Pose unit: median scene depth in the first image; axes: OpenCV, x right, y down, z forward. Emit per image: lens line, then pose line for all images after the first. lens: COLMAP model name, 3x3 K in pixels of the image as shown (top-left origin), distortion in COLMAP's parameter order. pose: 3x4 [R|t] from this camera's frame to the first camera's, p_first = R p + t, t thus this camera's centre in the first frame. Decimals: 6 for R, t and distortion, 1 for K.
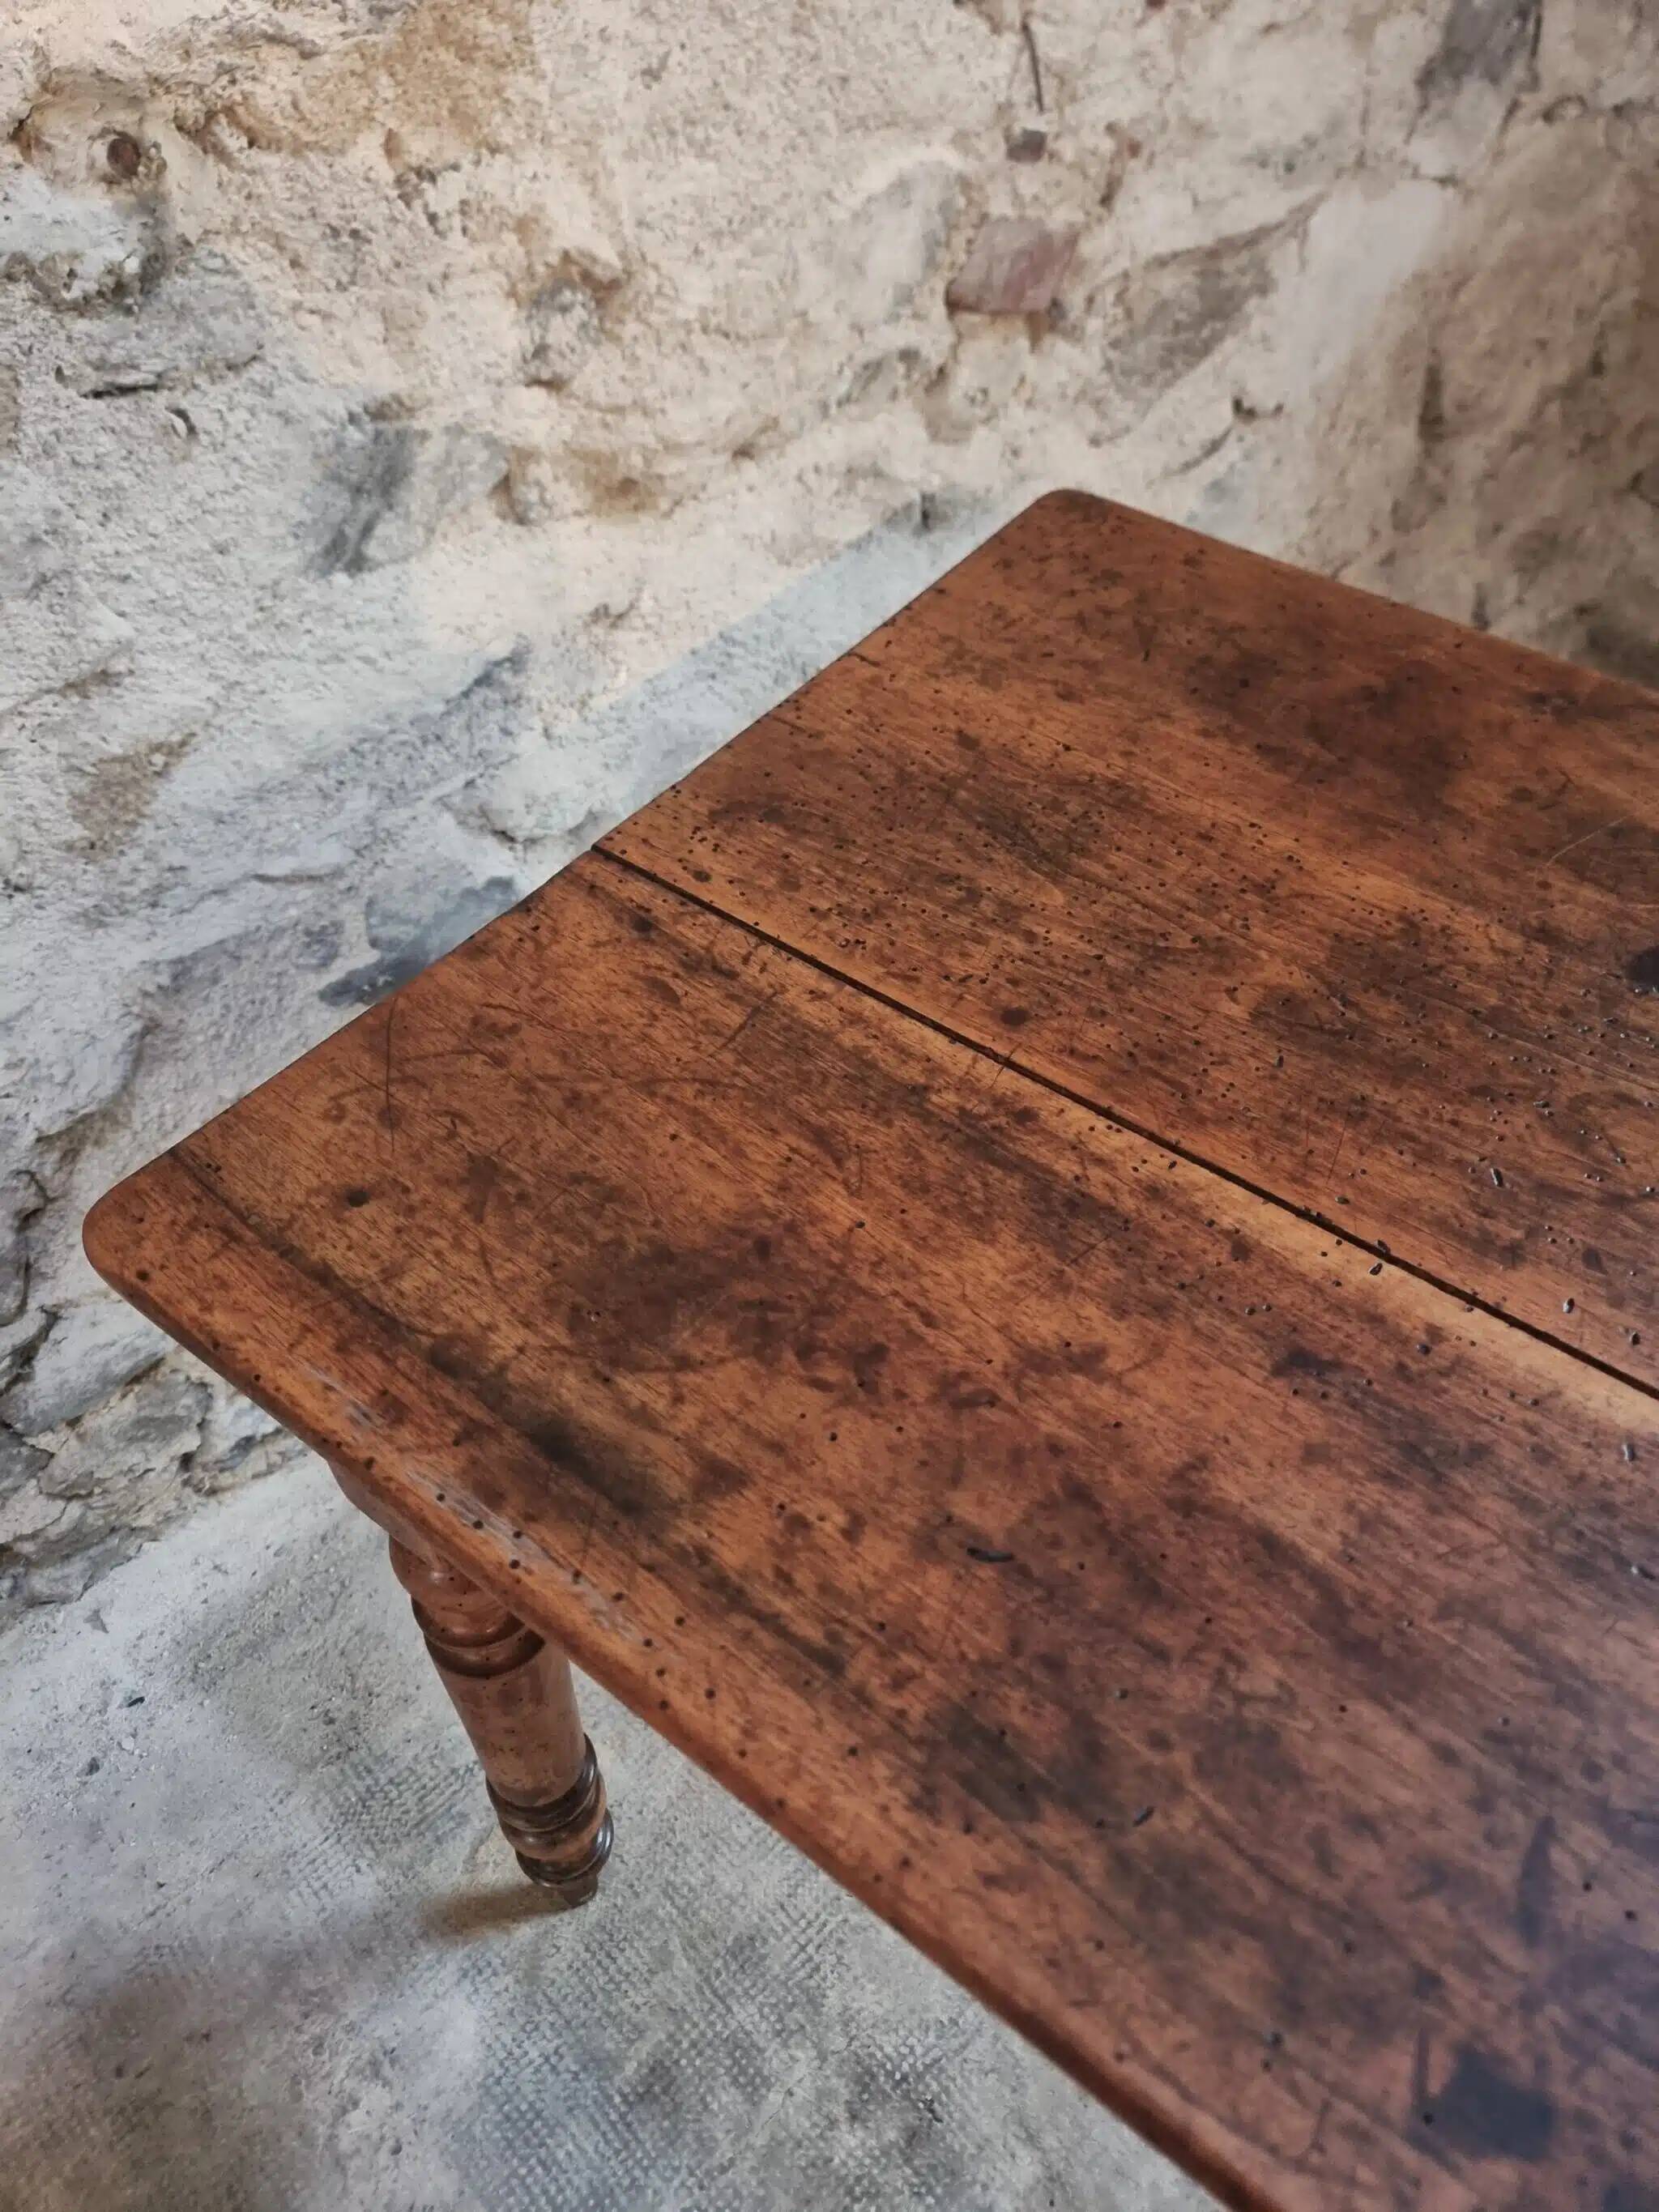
lens RADIAL K [[1556.7, 0, 781.5], [0, 1556.7, 1119.7], [0, 0, 1]] dist [0.046516, -0.055038]
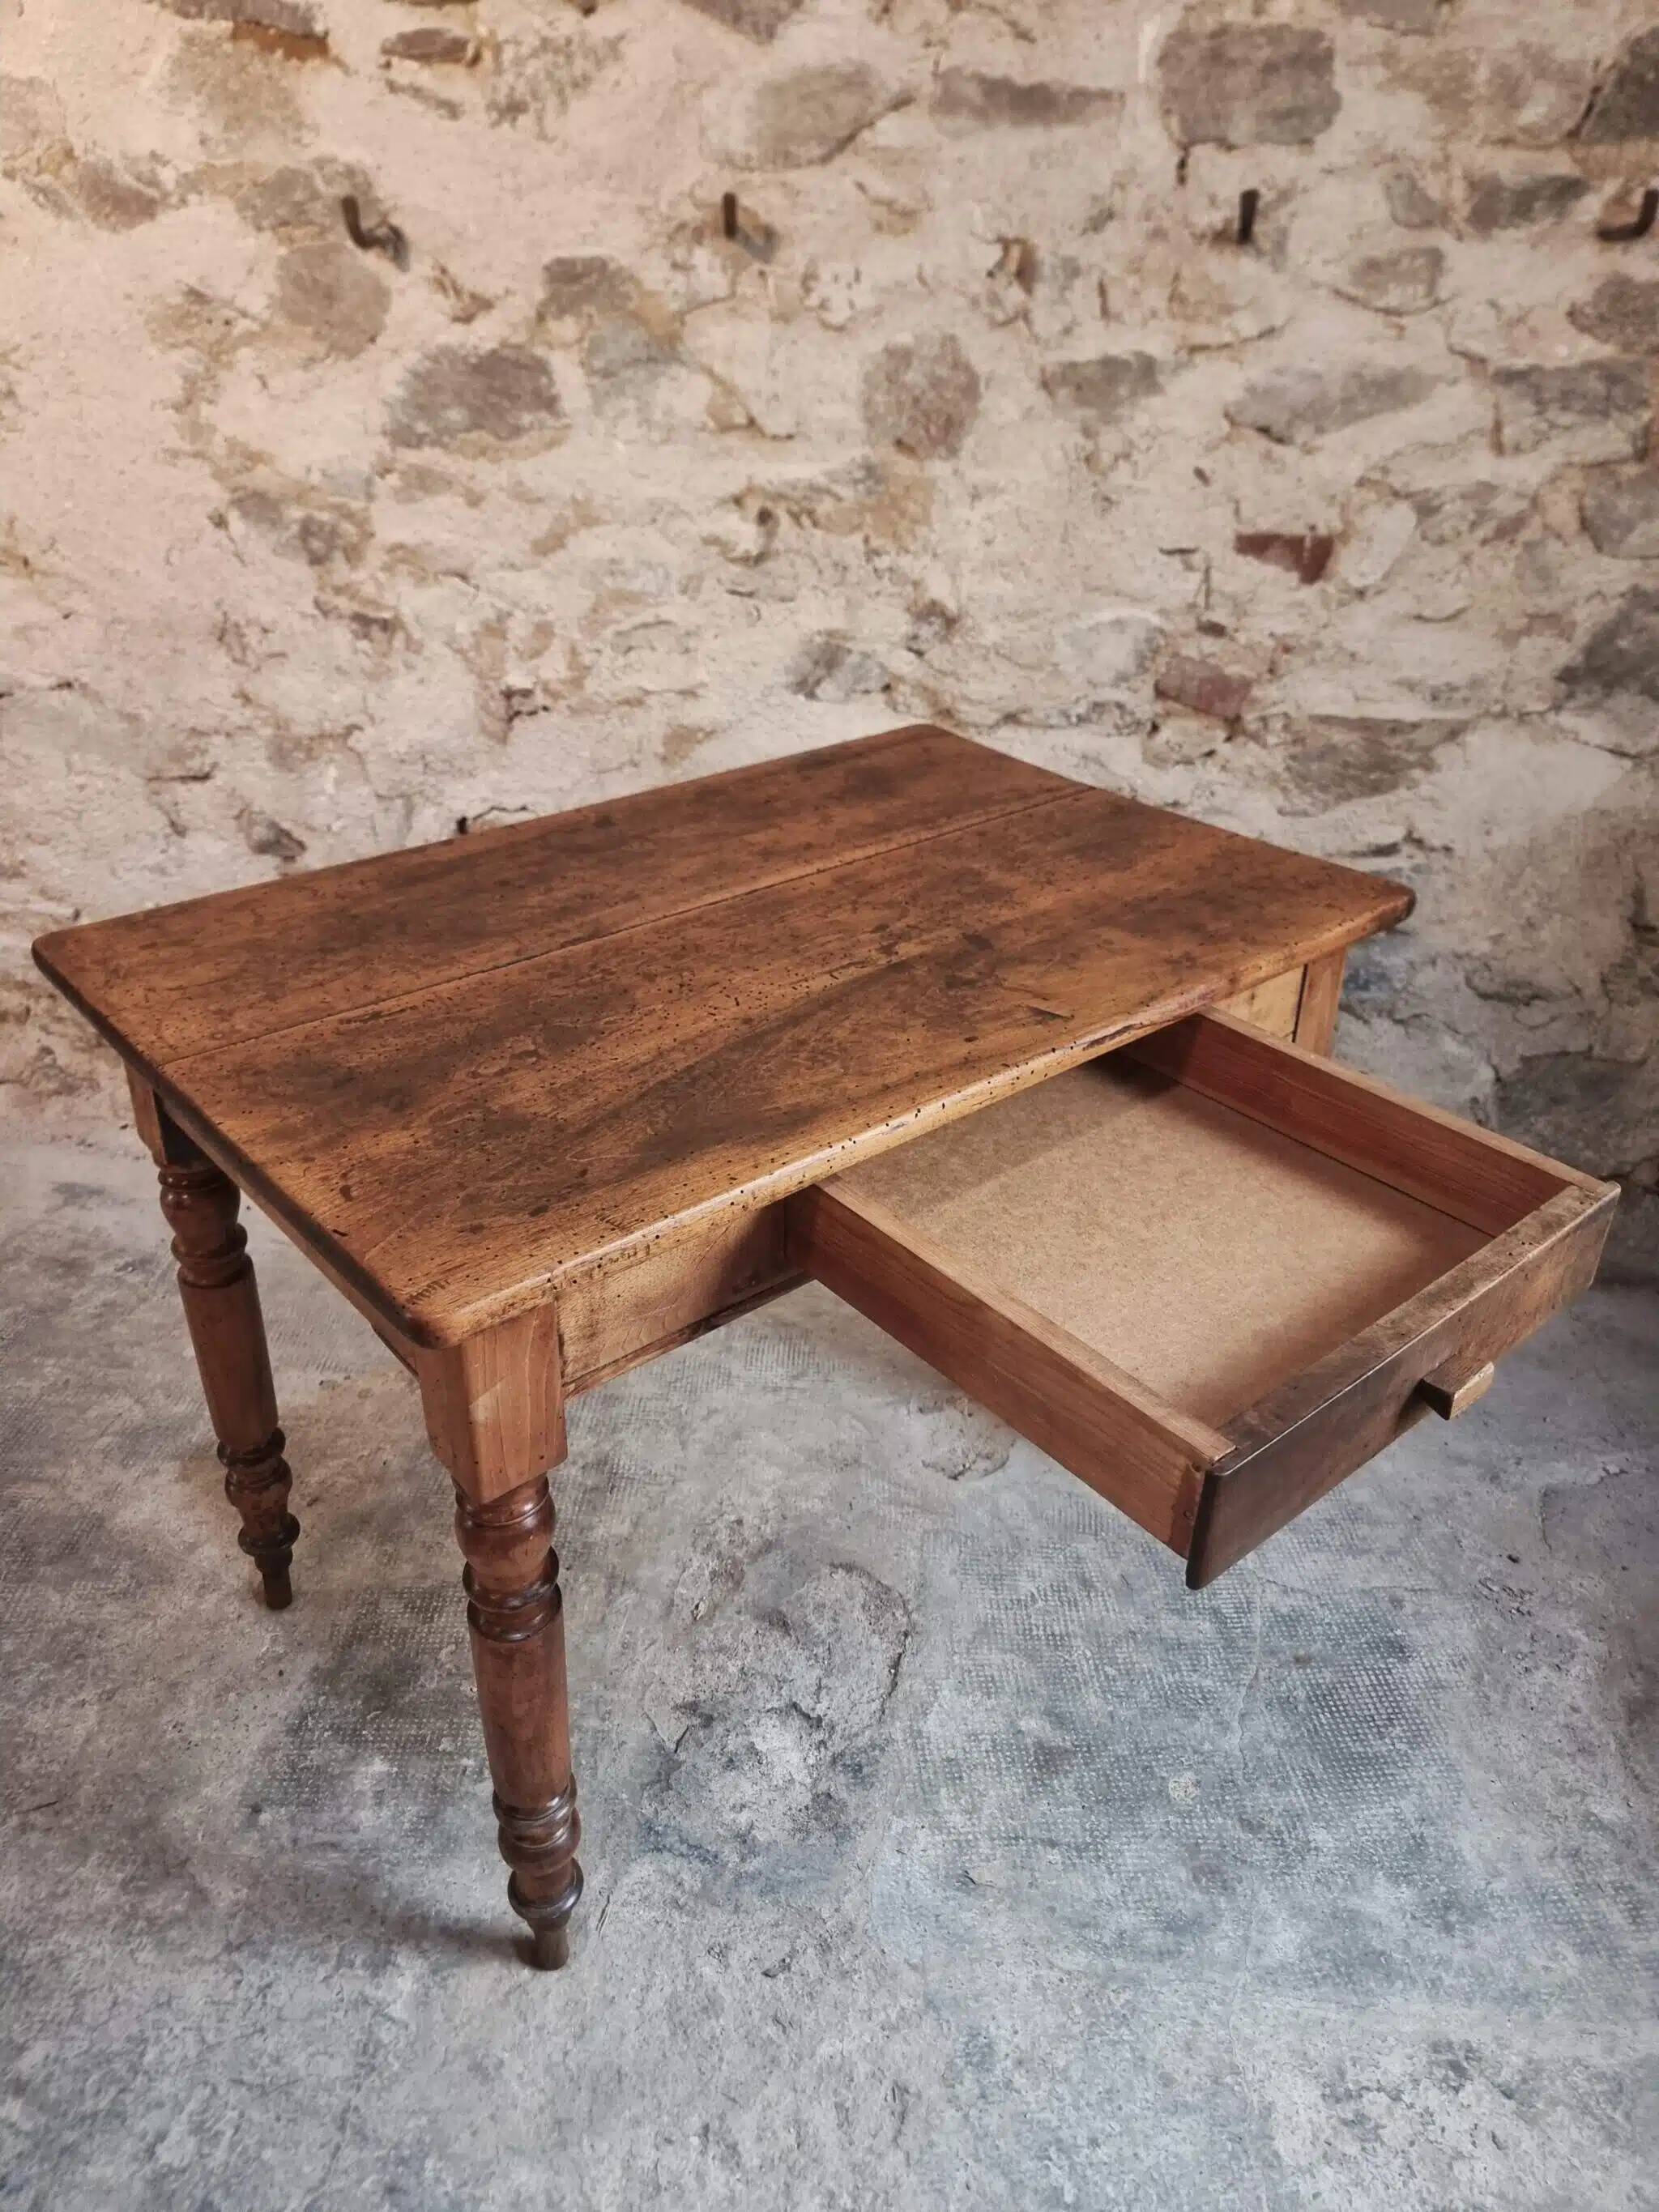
lens RADIAL K [[1555.8, 0, 812.3], [0, 1555.8, 1101.9], [0, 0, 1]] dist [0.051783, -0.050759]
pose [[0.699791, 0.384324, -0.602152, 1.294815], [-0.557184, 0.821166, -0.123422, 0.405866], [0.447033, 0.421879, 0.788784, -0.542480]]
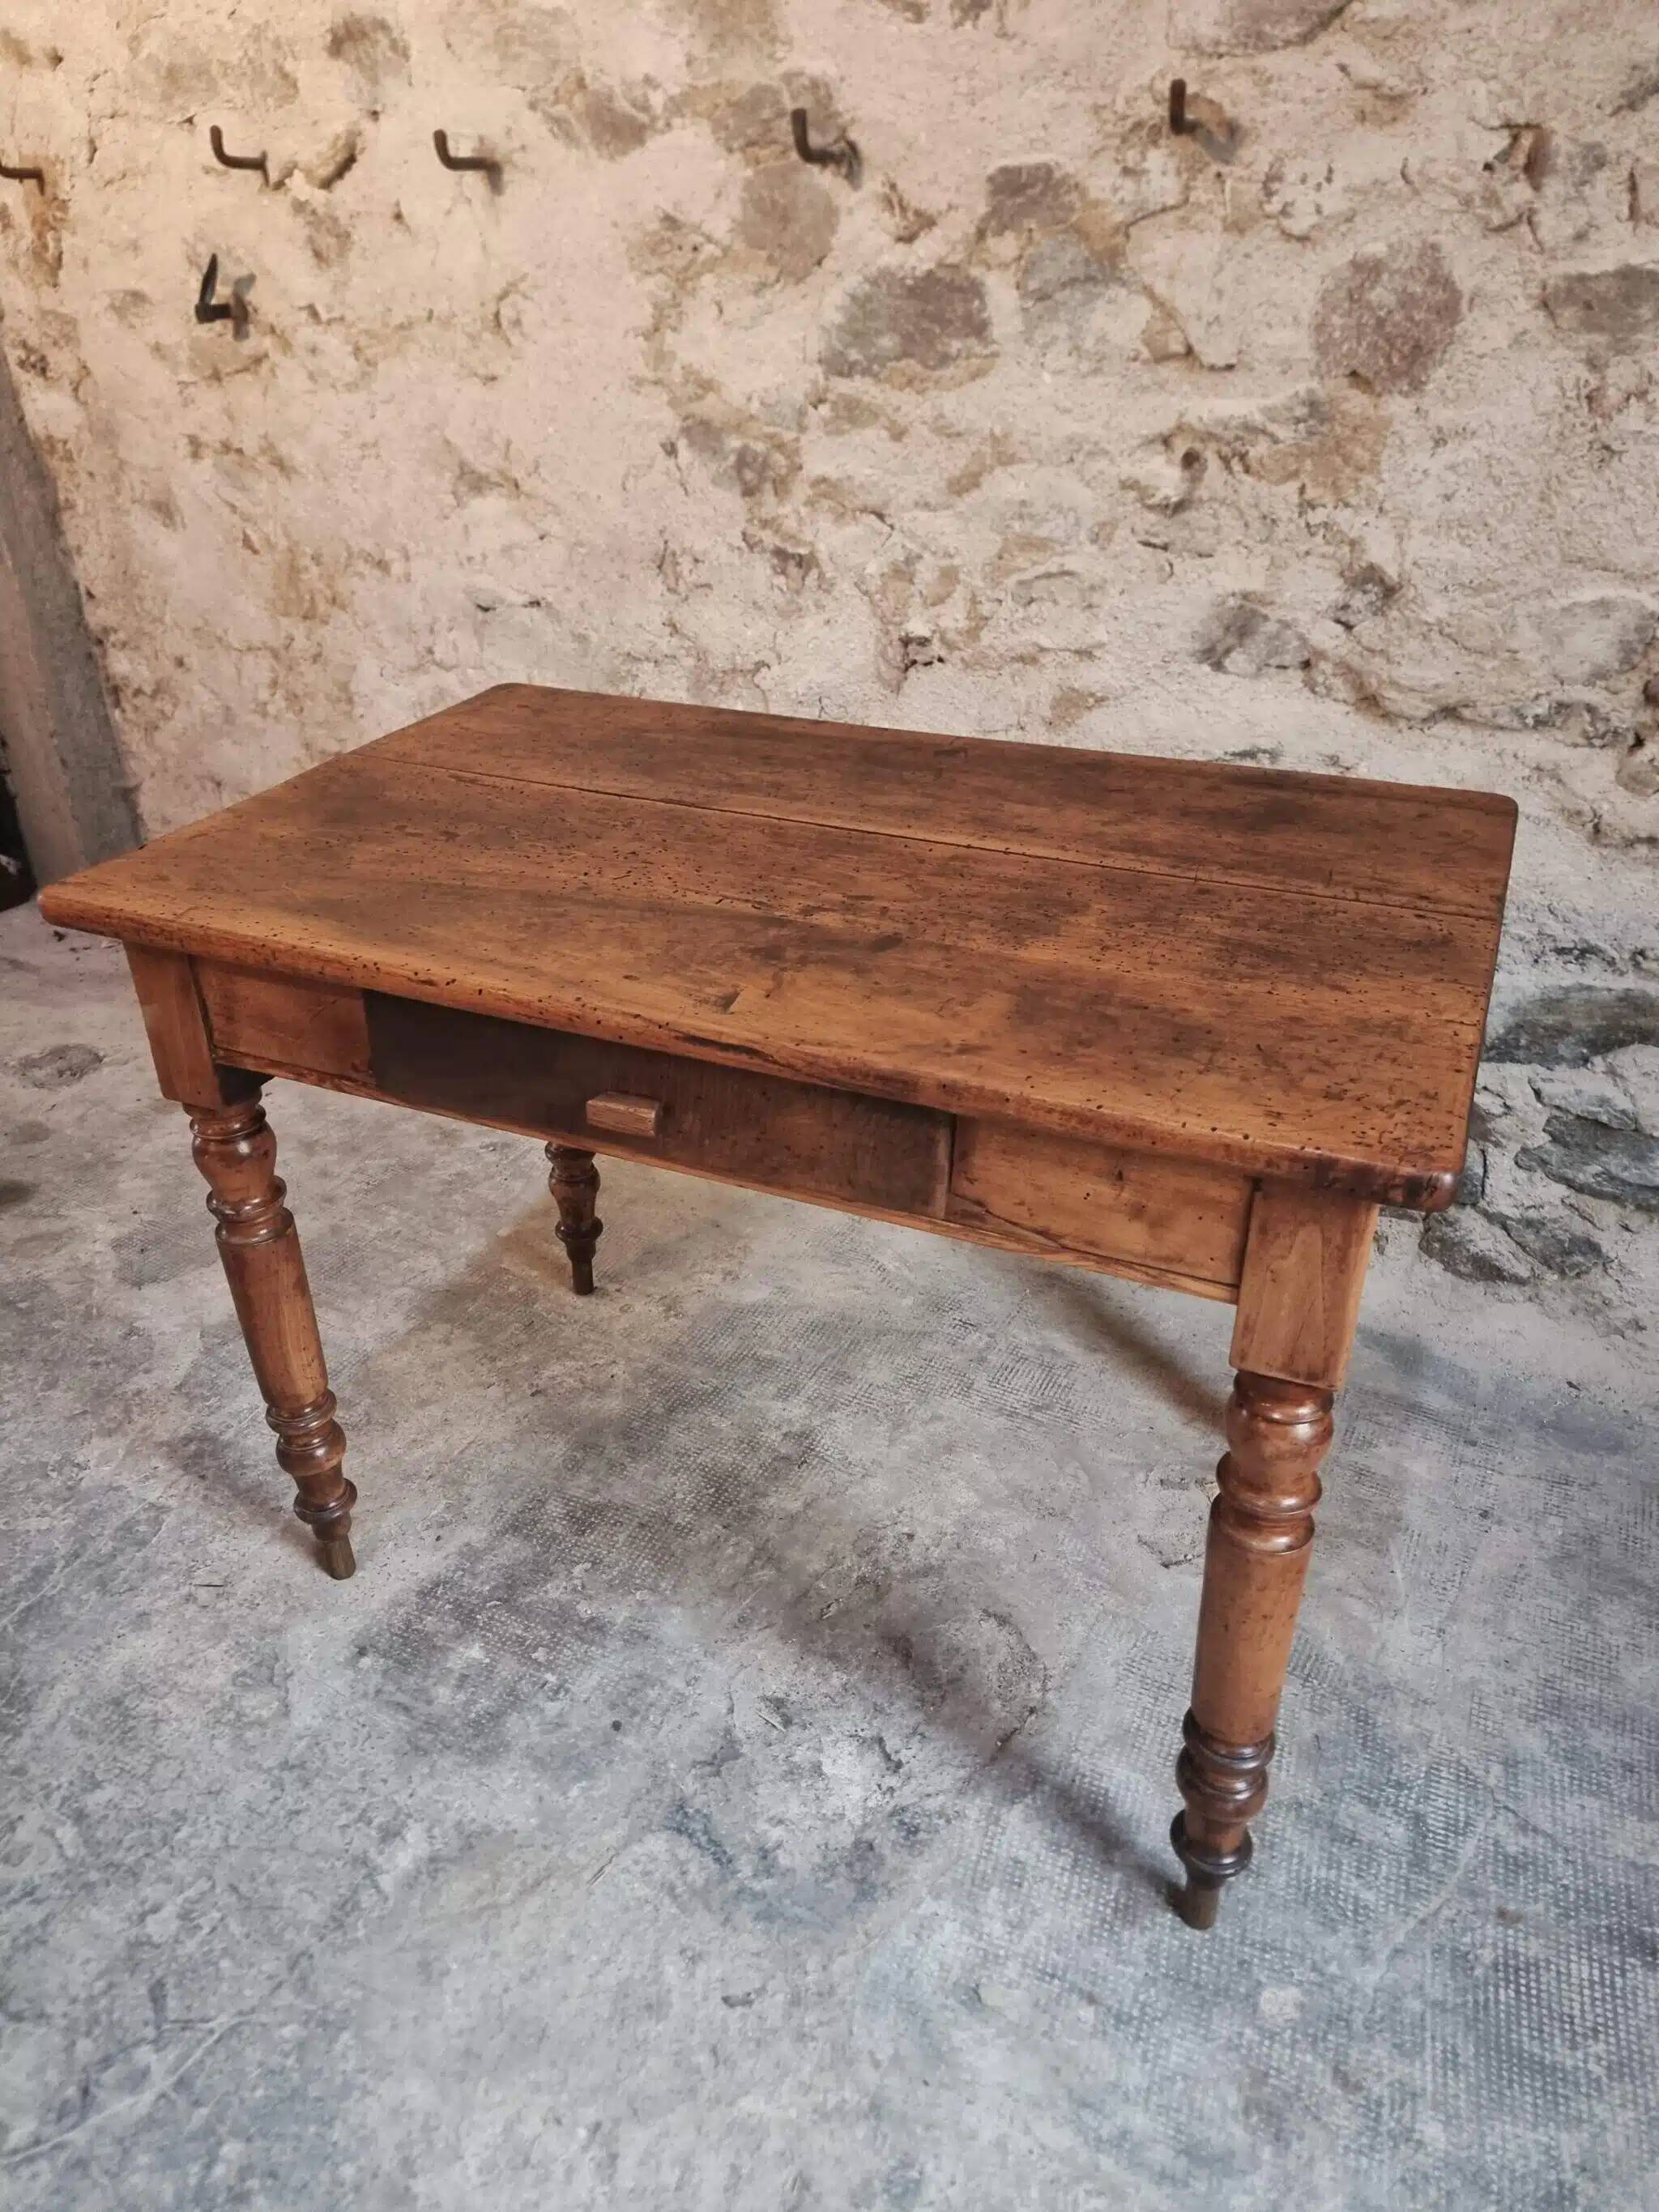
lens RADIAL K [[1552.6, 0, 795.4], [0, 1552.6, 1123.1], [0, 0, 1]] dist [0.064834, -0.061411]
pose [[0.329406, 0.495839, -0.803514, 1.430320], [-0.710894, 0.690309, 0.134545, 0.168775], [0.621386, 0.526894, 0.579881, -0.210171]]
